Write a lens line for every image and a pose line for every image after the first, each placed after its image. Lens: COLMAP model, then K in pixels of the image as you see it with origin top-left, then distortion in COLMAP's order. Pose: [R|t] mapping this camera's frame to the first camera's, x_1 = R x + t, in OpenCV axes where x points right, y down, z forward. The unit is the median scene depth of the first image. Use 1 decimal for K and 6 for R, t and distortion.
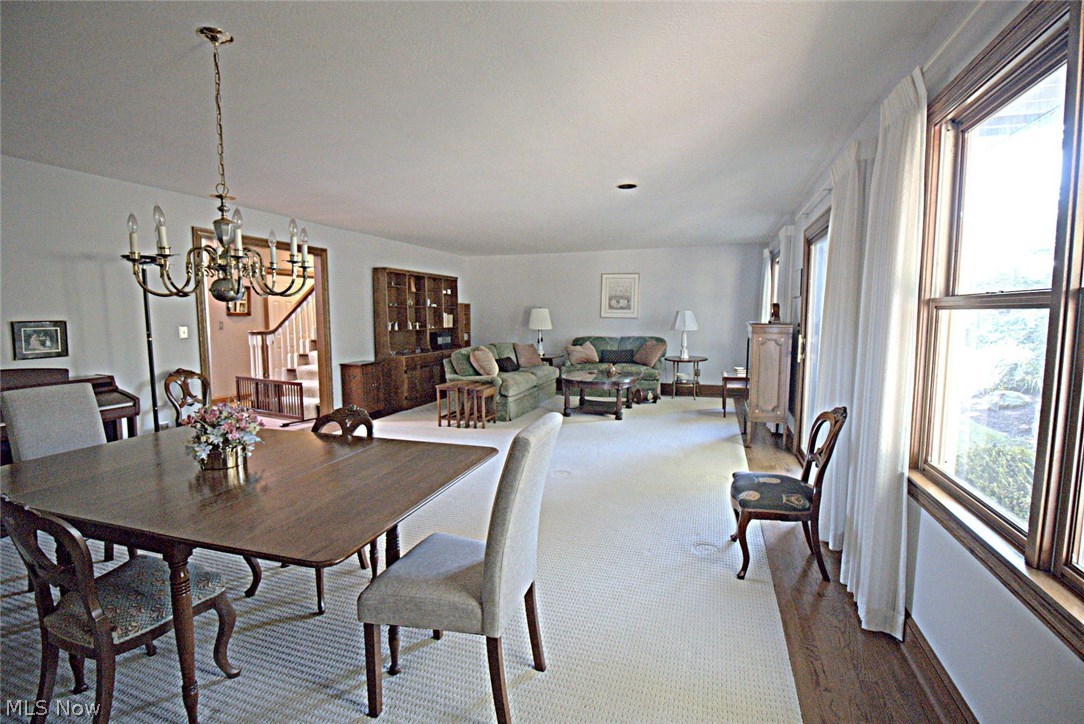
lens RADIAL K [[515.5, 0, 549.0], [0, 515.5, 358.3], [0, 0, 1]] dist [-0.004021, -0.013791]
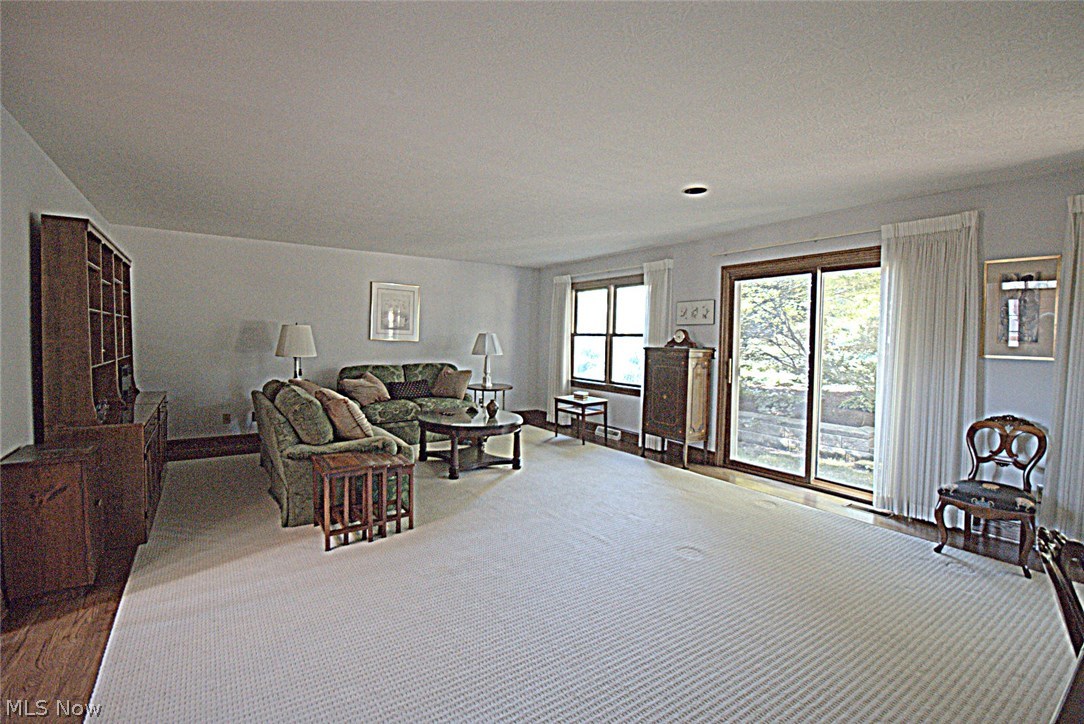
lens RADIAL K [[515.5, 0, 549.0], [0, 515.5, 358.3], [0, 0, 1]] dist [-0.004021, -0.013791]
pose [[0.573296, -0.021208, 0.819074, -0.404184], [0.052998, 0.998531, -0.011240, -0.034201], [-0.817633, 0.049853, 0.573578, 0.411934]]
